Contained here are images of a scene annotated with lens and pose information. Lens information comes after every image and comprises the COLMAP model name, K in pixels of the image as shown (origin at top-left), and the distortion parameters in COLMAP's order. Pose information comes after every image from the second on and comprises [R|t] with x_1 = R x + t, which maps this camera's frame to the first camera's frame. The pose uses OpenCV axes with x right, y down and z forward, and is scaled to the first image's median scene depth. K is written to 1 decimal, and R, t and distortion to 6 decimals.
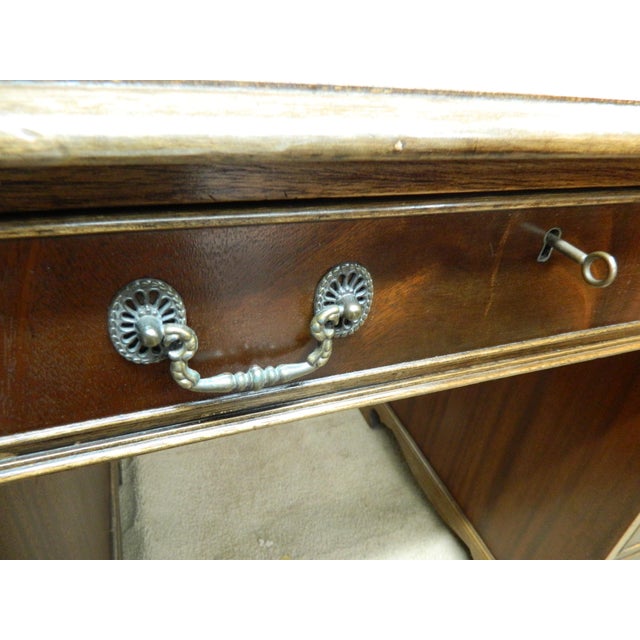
lens RADIAL K [[474.7, 0, 322.4], [0, 474.7, 314.3], [0, 0, 1]] dist [0.015096, -0.013722]
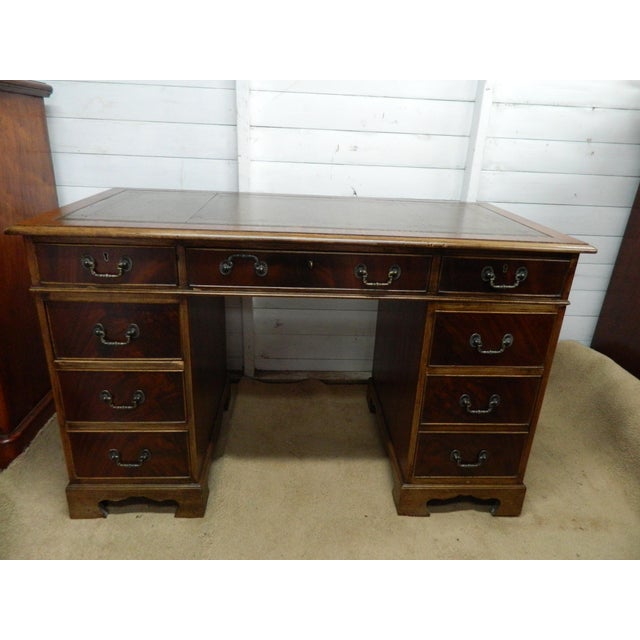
lens RADIAL K [[474.7, 0, 316.0], [0, 474.7, 318.3], [0, 0, 1]] dist [0.015096, -0.013722]
pose [[0.946177, 0.072249, -0.315484, 0.508457], [-0.136132, 0.973187, -0.185407, 0.307999], [0.293629, 0.218375, 0.930642, -0.785991]]
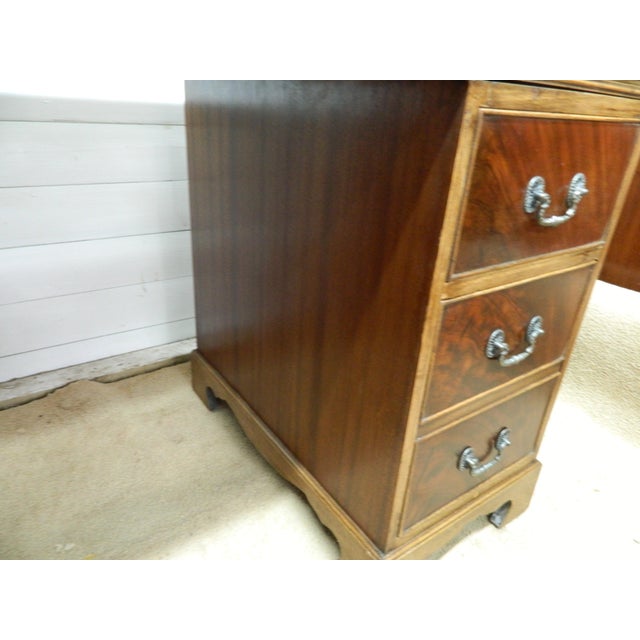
lens RADIAL K [[474.7, 0, 321.3], [0, 474.7, 317.4], [0, 0, 1]] dist [0.015096, -0.013722]
pose [[0.968239, -0.124668, 0.216729, 0.161046], [0.148159, 0.984323, -0.095696, 0.221895], [-0.201401, 0.124767, 0.971530, 0.076003]]
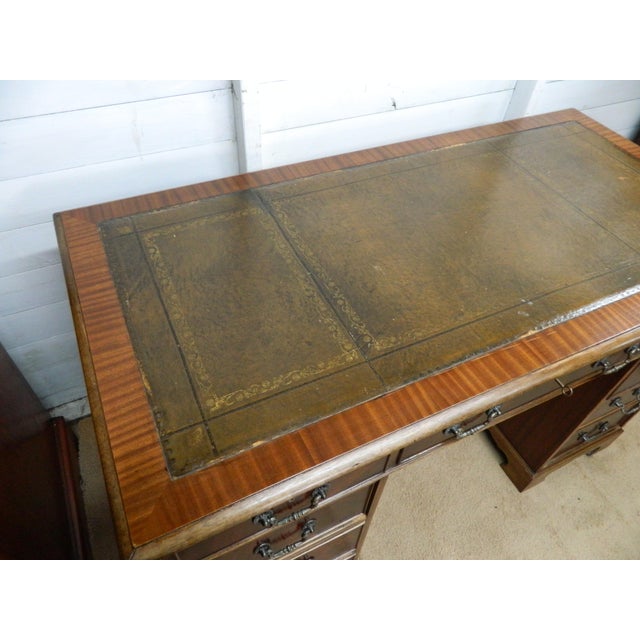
lens RADIAL K [[474.7, 0, 317.2], [0, 474.7, 320.6], [0, 0, 1]] dist [0.015096, -0.013722]
pose [[0.996442, -0.082989, 0.014728, -0.276897], [0.075751, 0.958386, 0.275243, -0.377961], [-0.036957, -0.273148, 0.961262, -0.476336]]
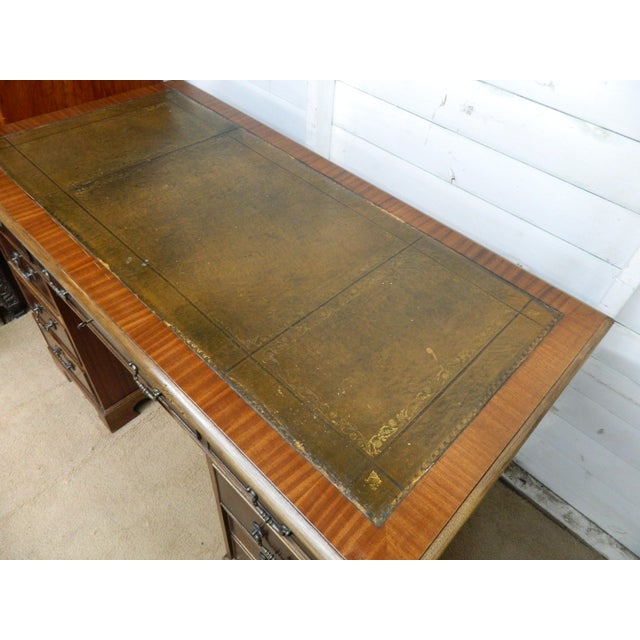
lens RADIAL K [[474.7, 0, 324.0], [0, 474.7, 318.6], [0, 0, 1]] dist [0.015096, -0.013722]
pose [[0.422681, 0.620172, -0.660854, 0.890243], [-0.519961, 0.763190, 0.383642, -0.593521], [0.742281, 0.181460, 0.645051, -0.006084]]
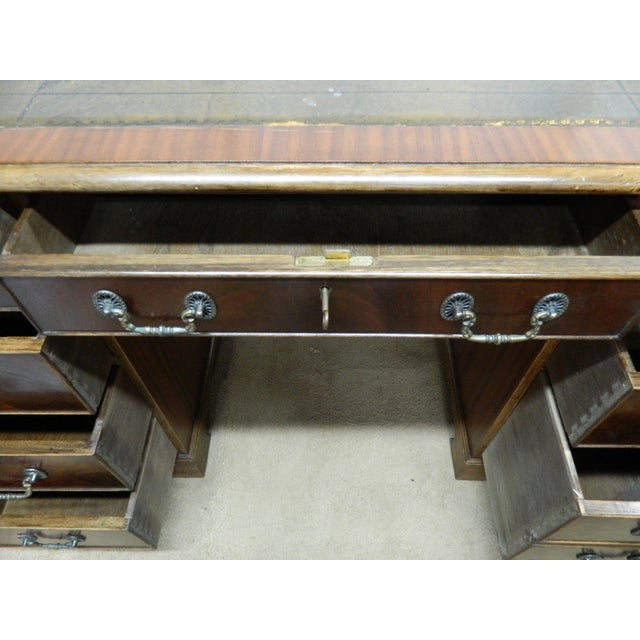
lens RADIAL K [[474.7, 0, 318.5], [0, 474.7, 315.3], [0, 0, 1]] dist [0.015096, -0.013722]
pose [[0.917809, 0.242173, -0.314609, 0.292834], [-0.123441, 0.927211, 0.353612, -0.116154], [0.377344, -0.285713, 0.880897, -0.209473]]
